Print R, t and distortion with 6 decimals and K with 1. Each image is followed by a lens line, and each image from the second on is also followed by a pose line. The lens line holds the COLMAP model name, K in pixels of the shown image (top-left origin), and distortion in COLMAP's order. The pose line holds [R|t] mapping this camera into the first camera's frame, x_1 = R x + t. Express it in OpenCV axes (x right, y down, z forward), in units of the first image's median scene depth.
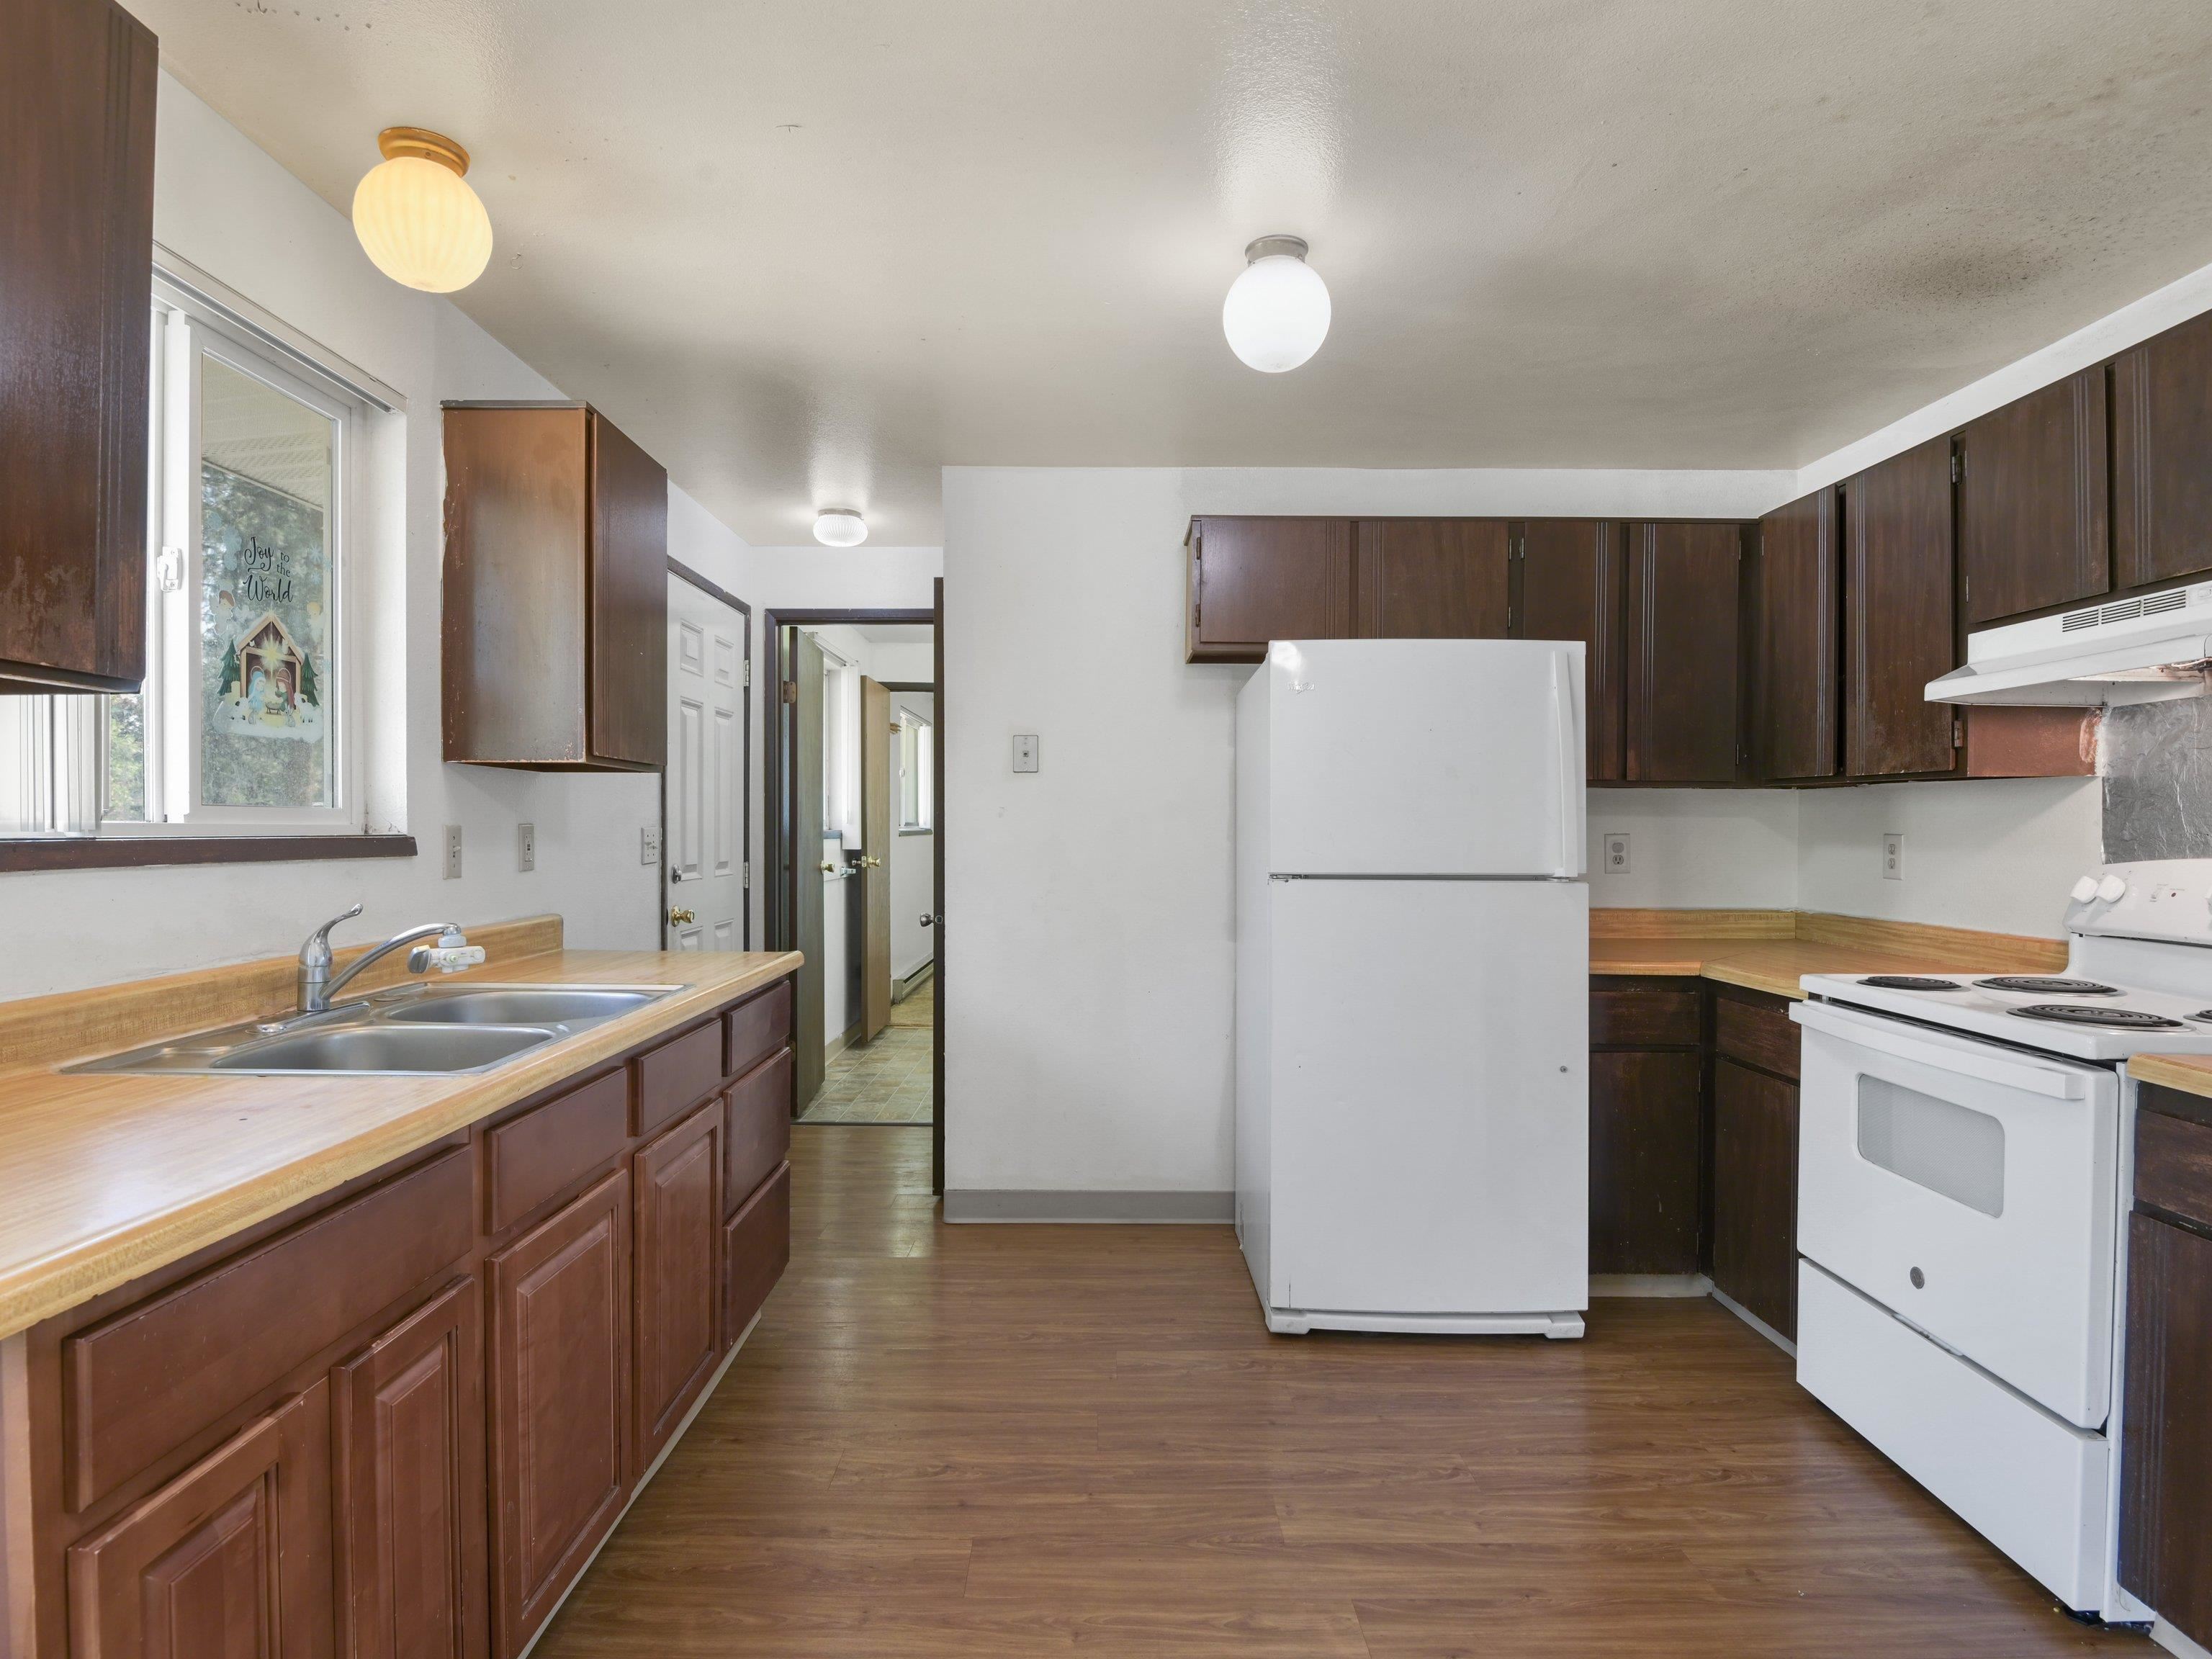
lens RADIAL K [[1163.6, 0, 1105.0], [0, 1163.6, 837.1], [0, 0, 1]] dist [-0.011784, -0.005735]
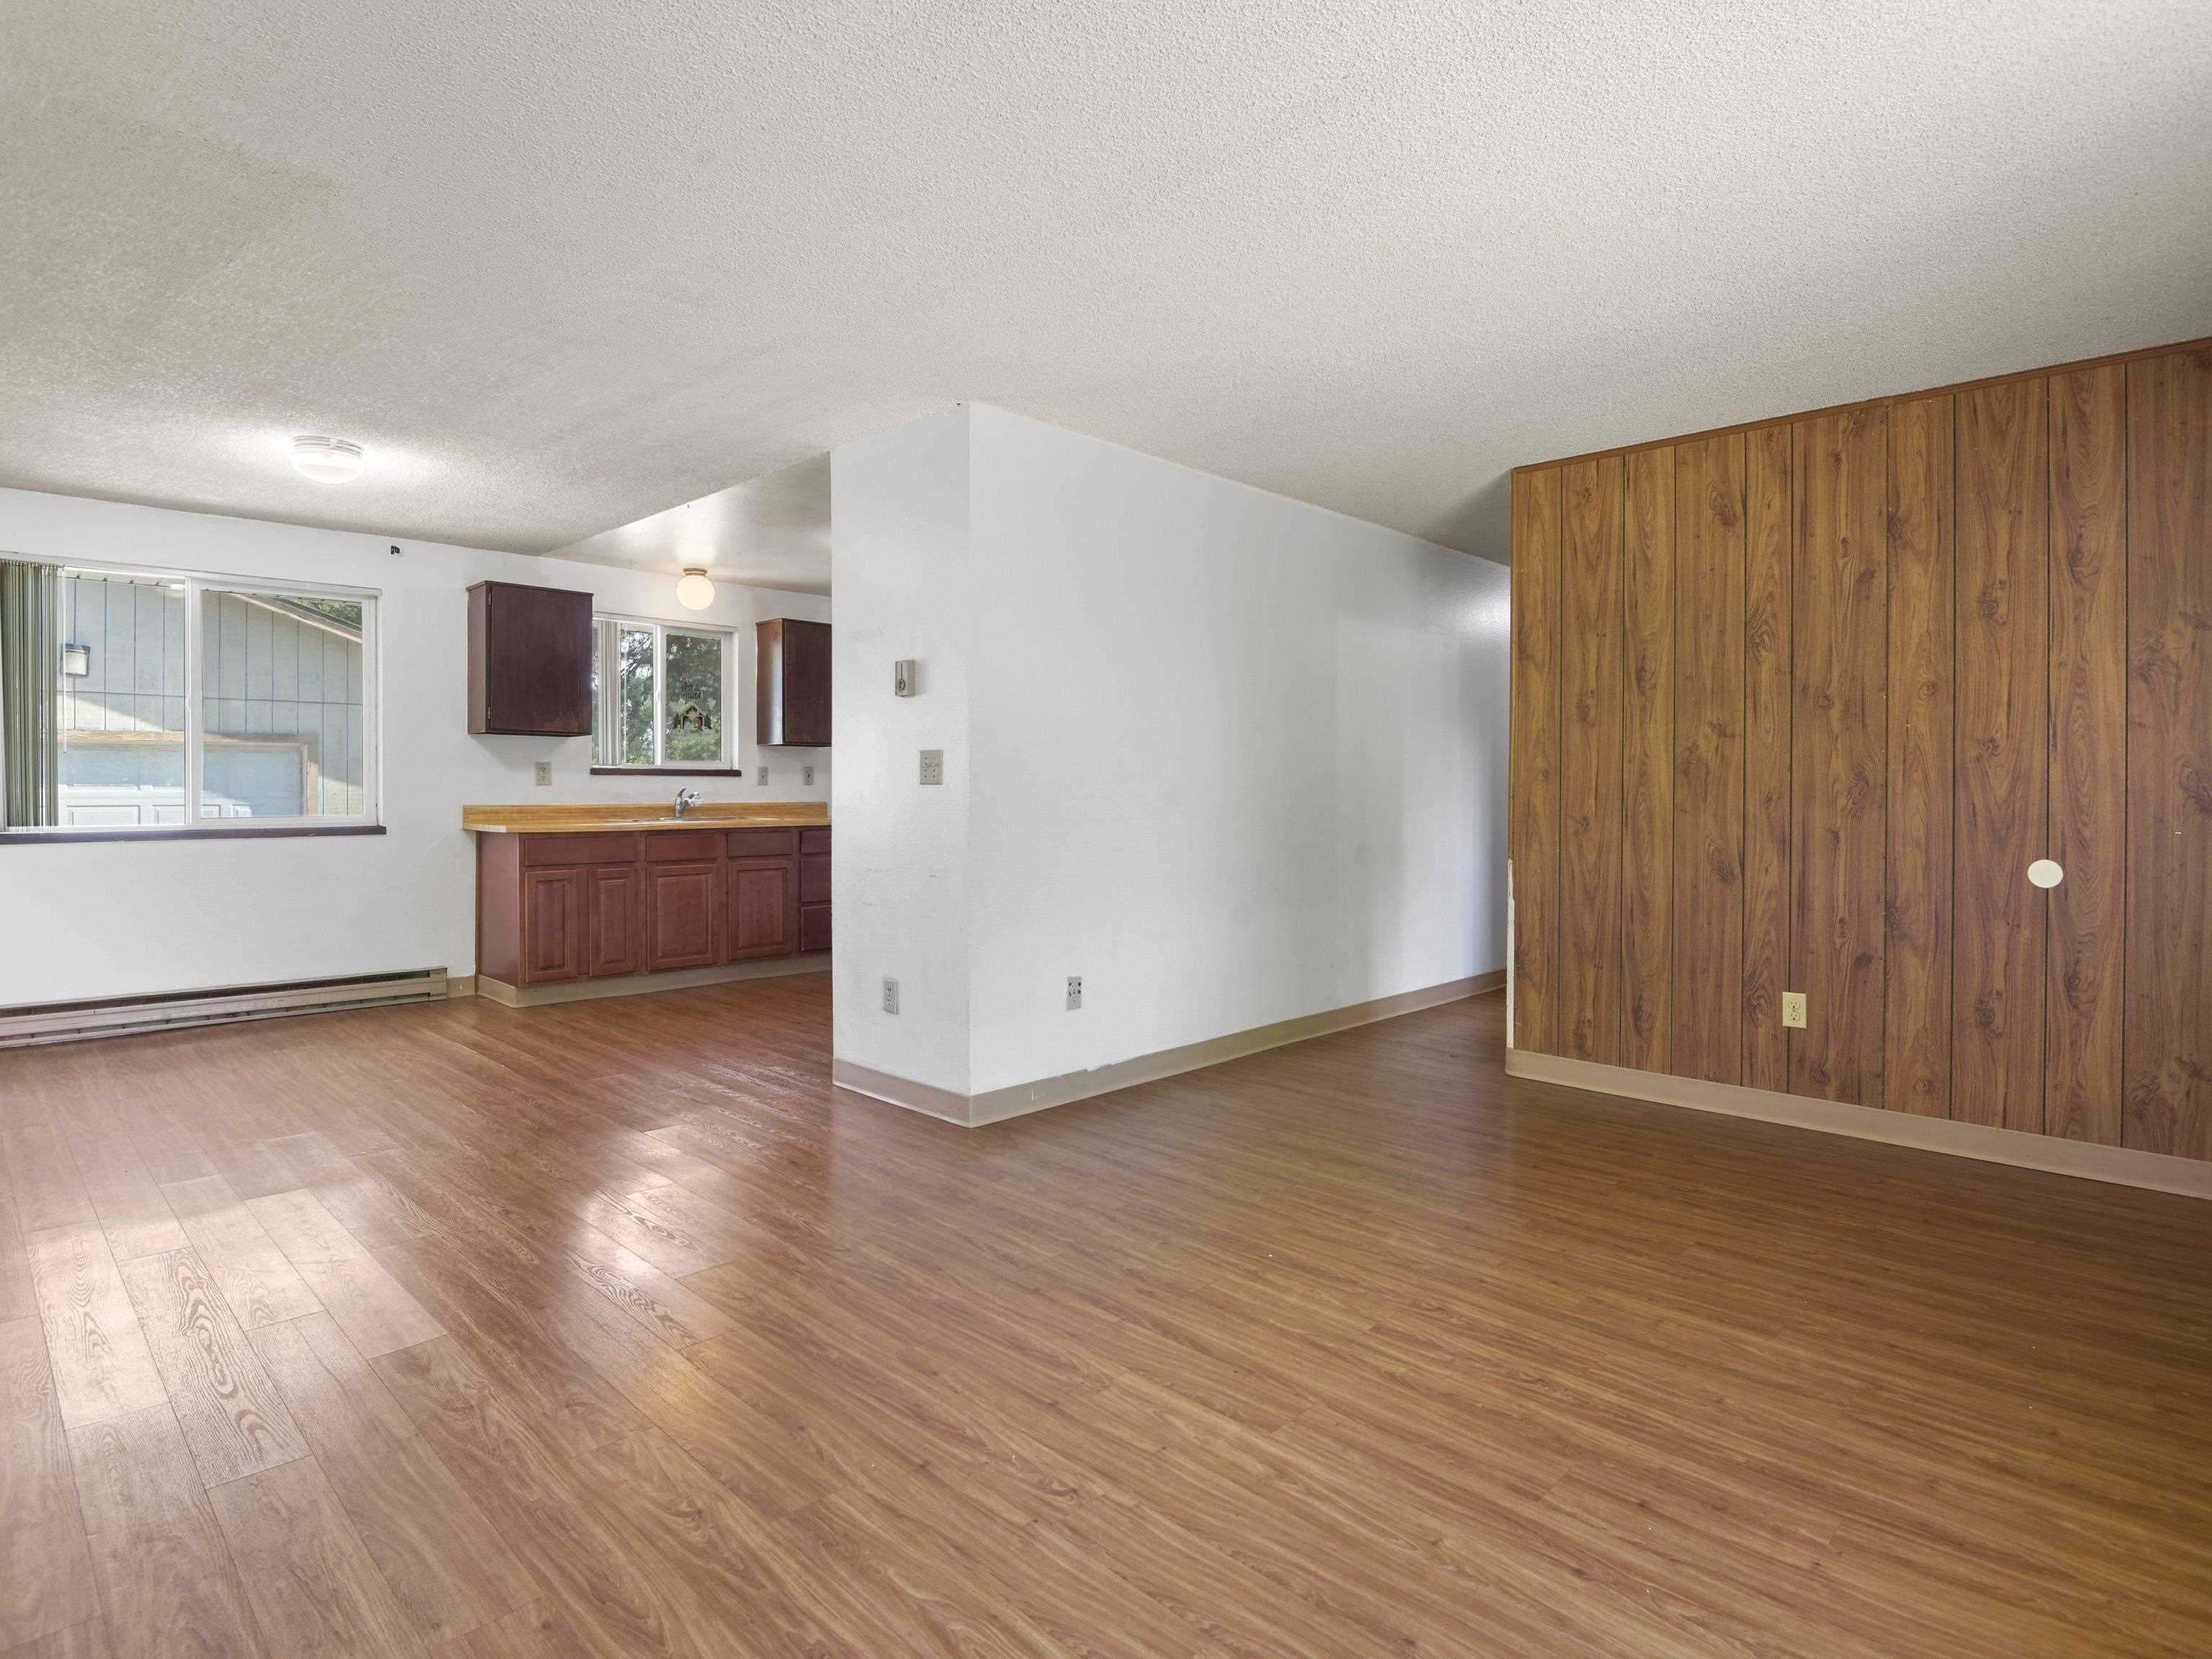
lens RADIAL K [[1163.6, 0, 1094.6], [0, 1163.6, 795.1], [0, 0, 1]] dist [-0.011784, -0.005735]
pose [[0.705995, -0.003902, -0.708206, 2.484484], [-0.002557, 0.999964, -0.008058, 0.097910], [0.708212, 0.007500, 0.705960, -0.558309]]
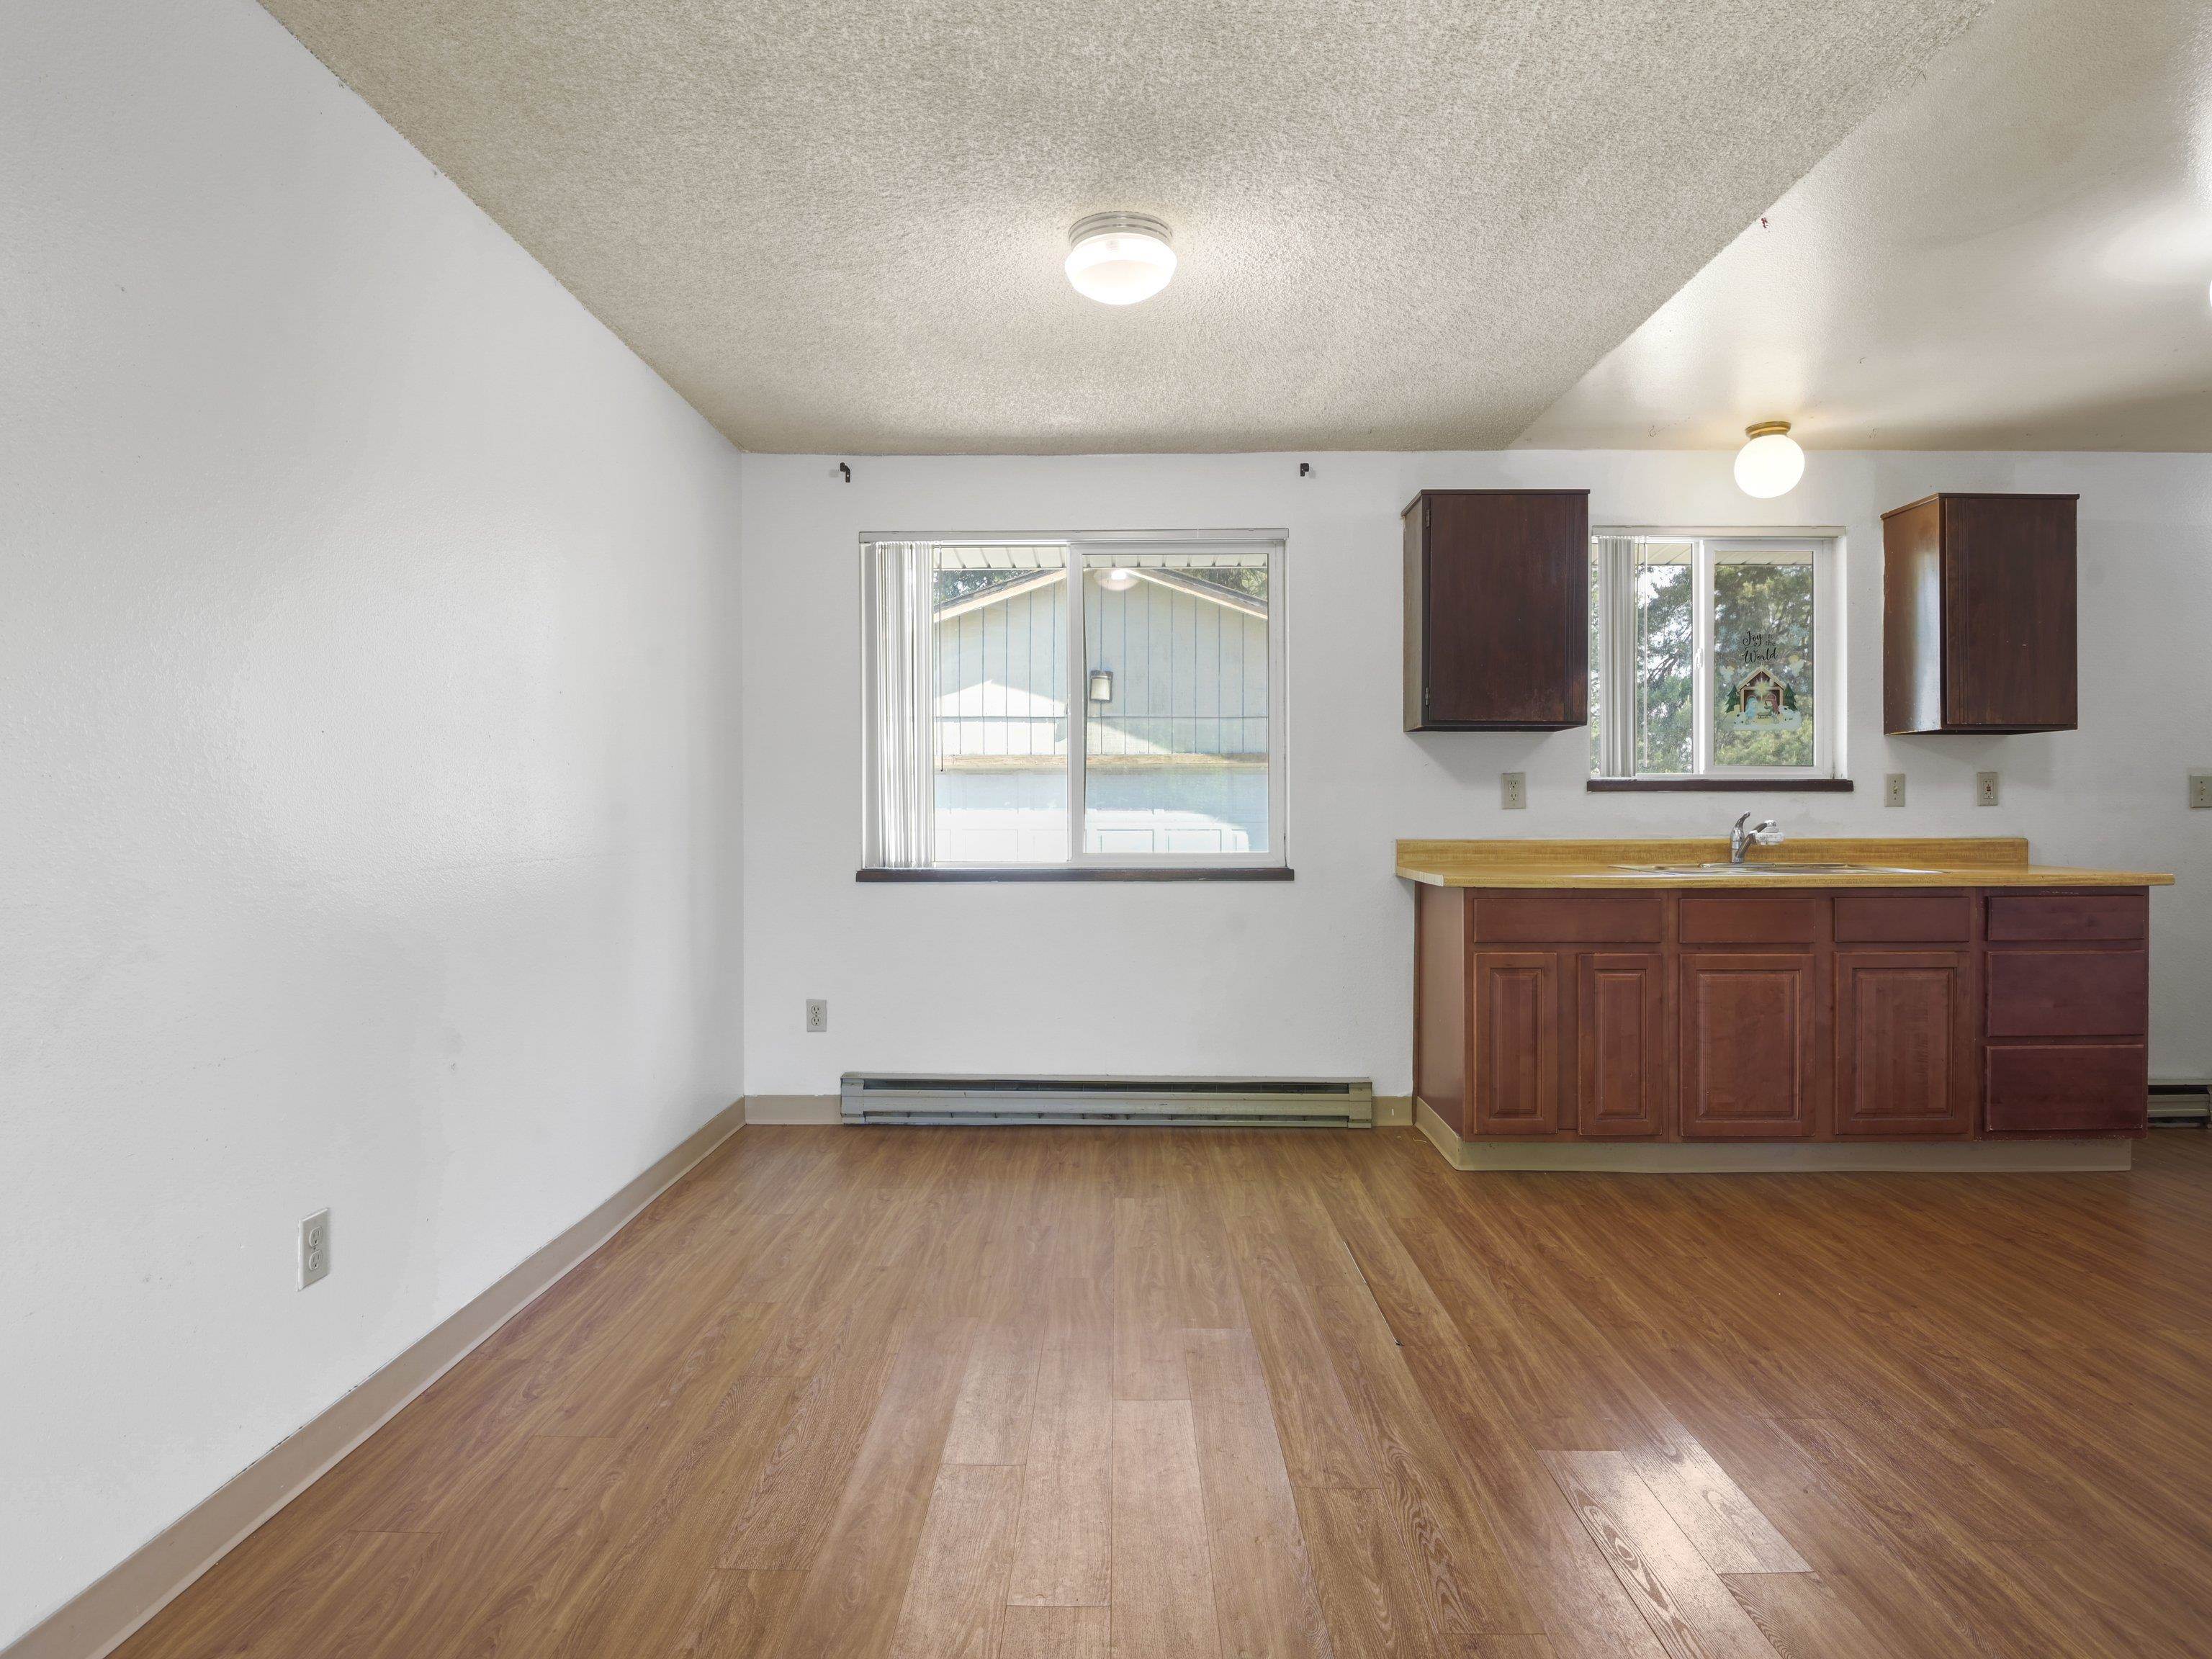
lens RADIAL K [[1247.5, 0, 1109.6], [0, 1247.5, 823.6], [0, 0, 1]] dist [-0.017045, -0.001846]
pose [[-0.018304, 0.001805, -0.999831, 1.399064], [-0.008774, 0.999960, 0.001965, 0.077866], [0.999794, 0.008808, -0.018287, -0.071056]]
